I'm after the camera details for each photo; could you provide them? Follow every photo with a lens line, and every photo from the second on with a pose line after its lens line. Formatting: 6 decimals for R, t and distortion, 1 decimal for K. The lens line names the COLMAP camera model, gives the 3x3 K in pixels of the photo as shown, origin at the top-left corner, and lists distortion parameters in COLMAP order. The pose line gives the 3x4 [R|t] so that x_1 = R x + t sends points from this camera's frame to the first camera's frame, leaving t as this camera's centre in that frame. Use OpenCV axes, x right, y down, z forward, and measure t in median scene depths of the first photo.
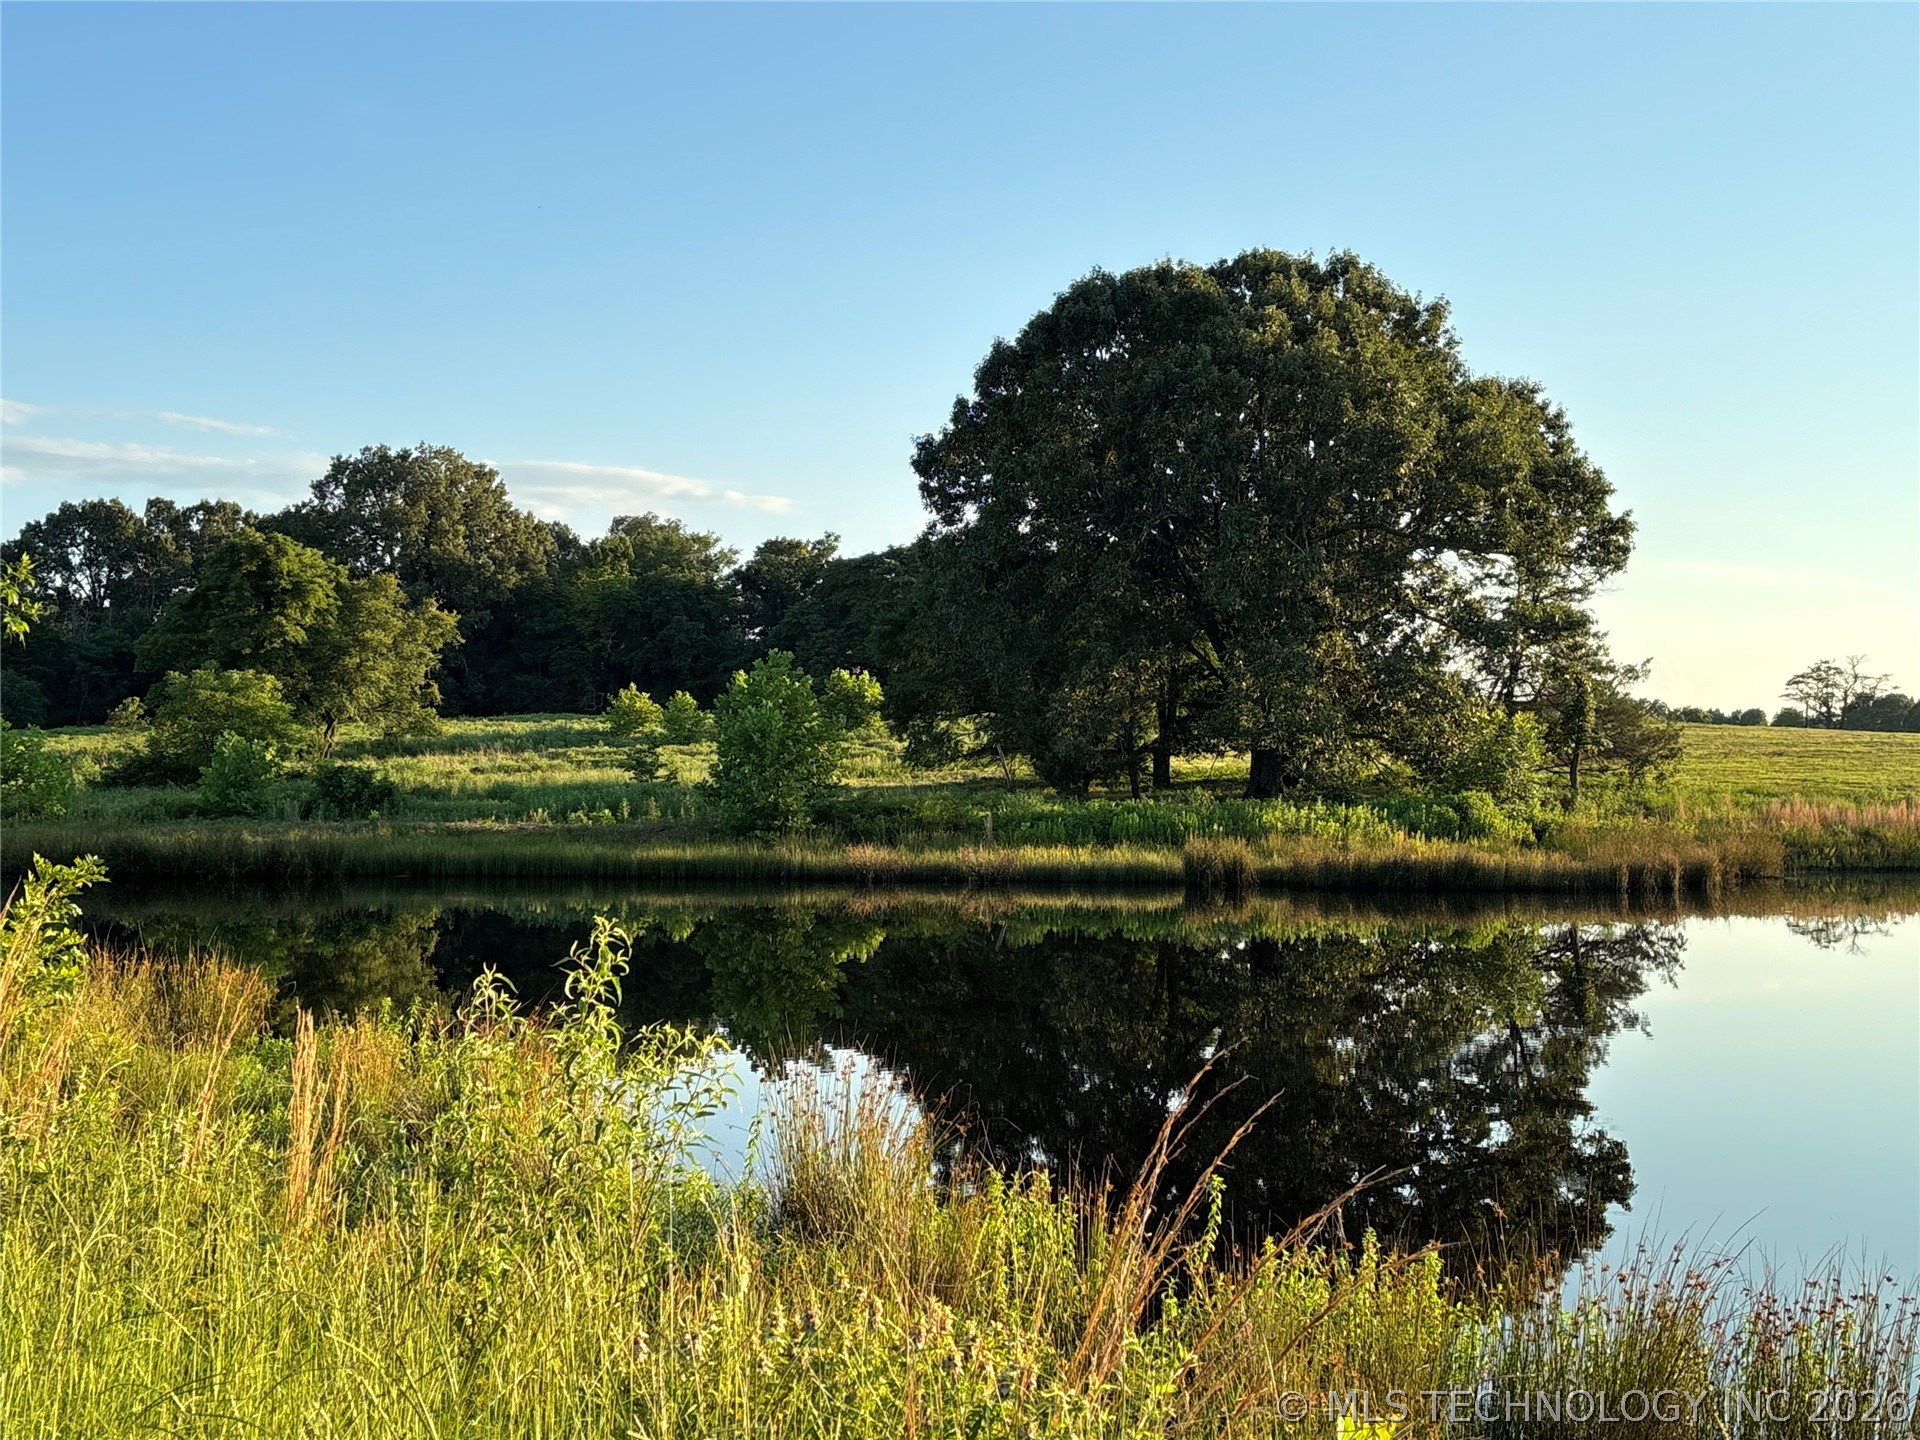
lens RADIAL K [[2171.1, 0, 953.0], [0, 2171.1, 718.4], [0, 0, 1]] dist [0.068447, 0.000000]
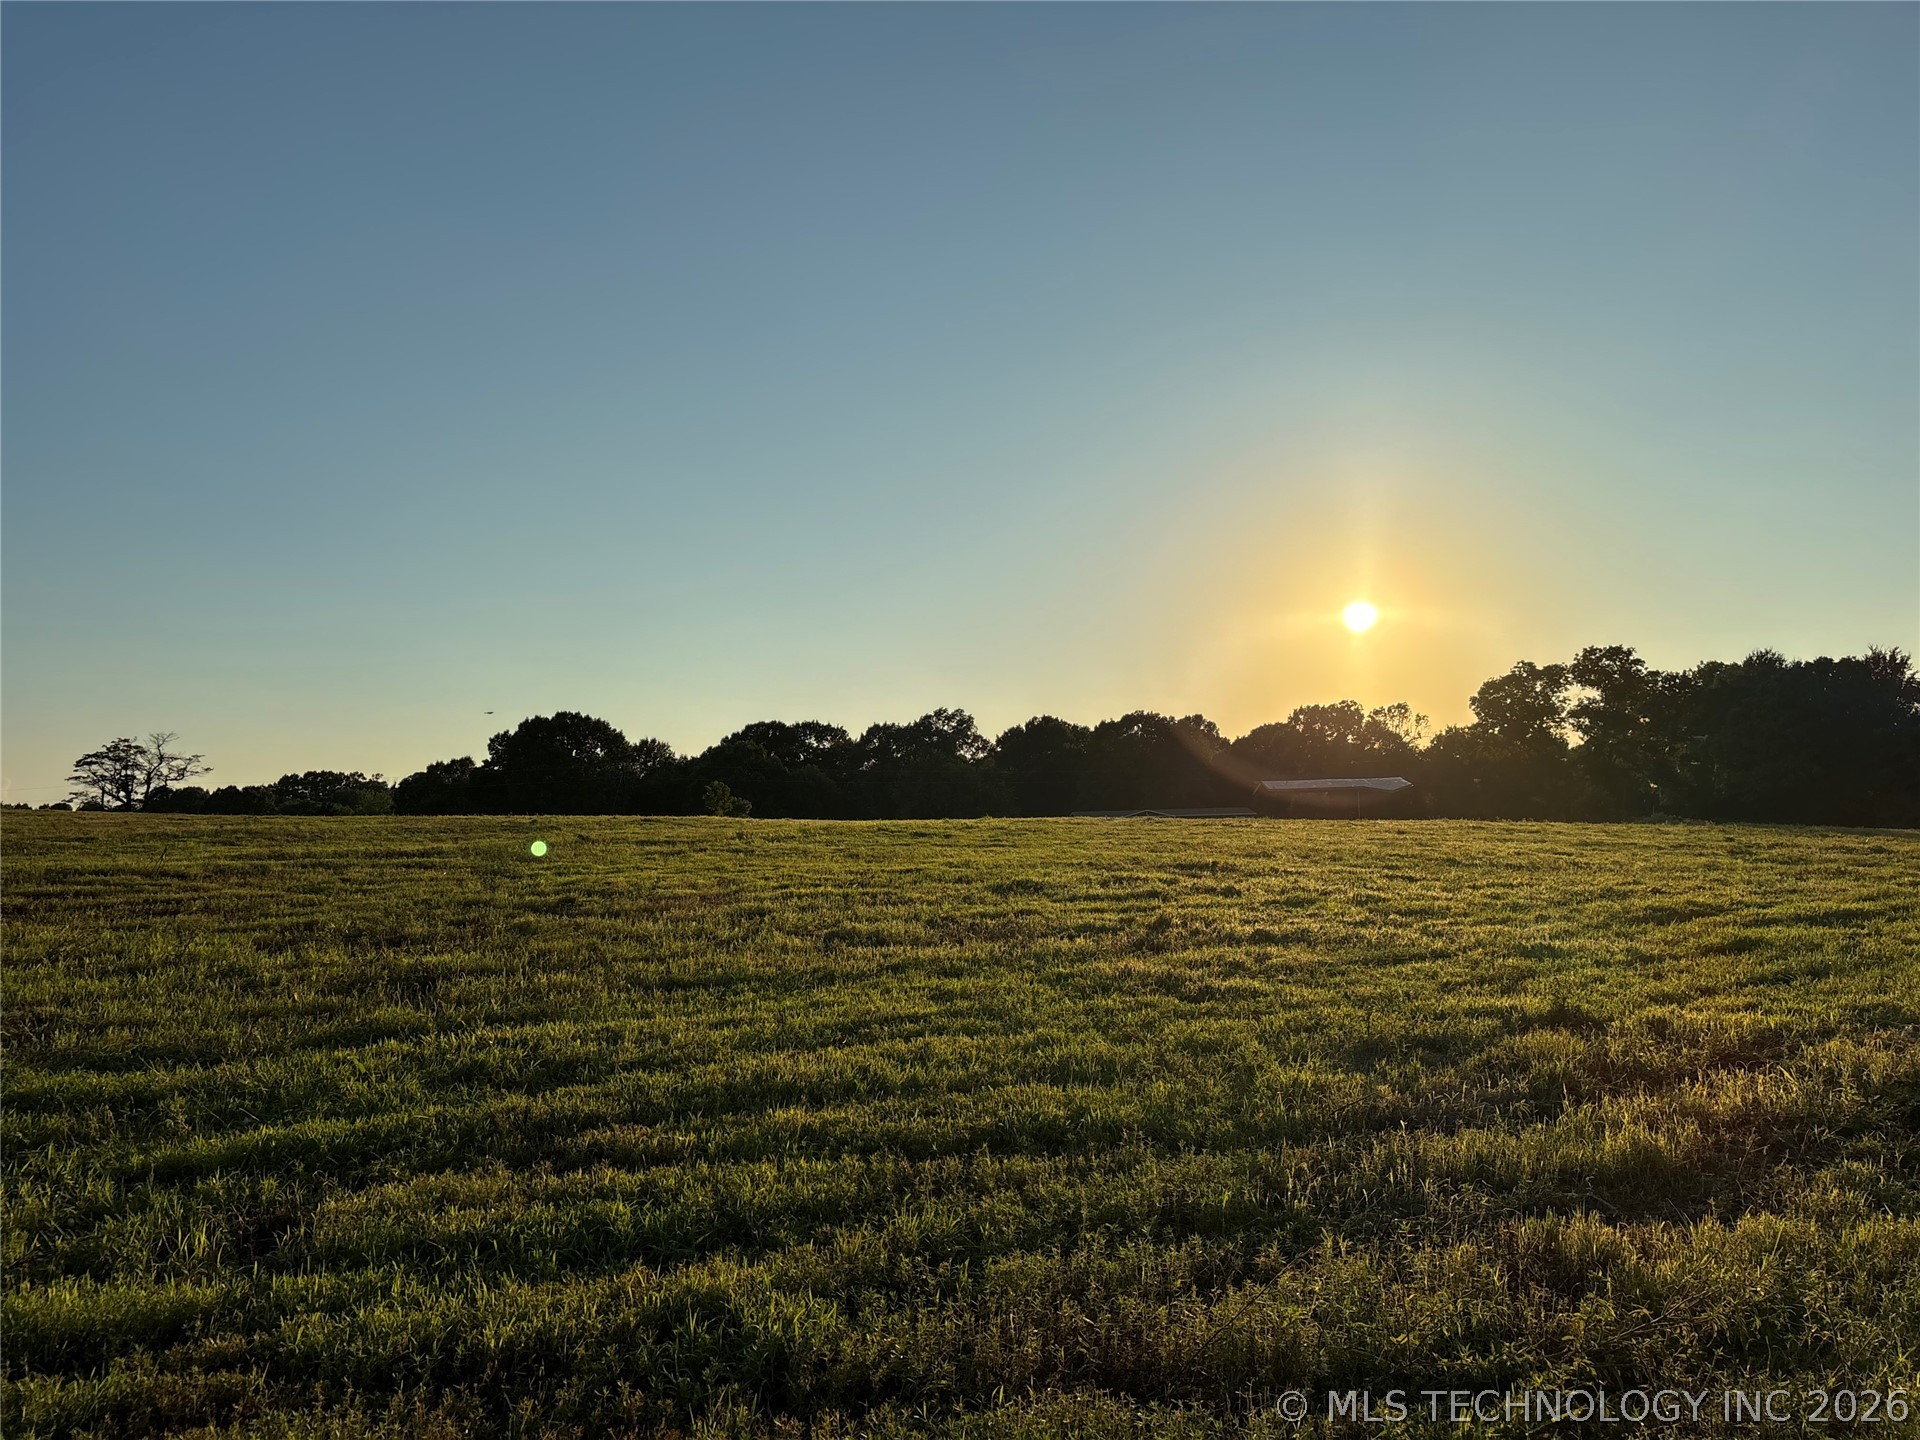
lens RADIAL K [[1435.4, 0, 940.5], [0, 1435.4, 736.1], [0, 0, 1]] dist [0.057703, -0.046992]
pose [[0.633122, 0.025030, 0.773647, 0.536927], [0.013992, 0.998944, -0.043769, 0.009998], [-0.773926, 0.038536, 0.632103, 1.324602]]
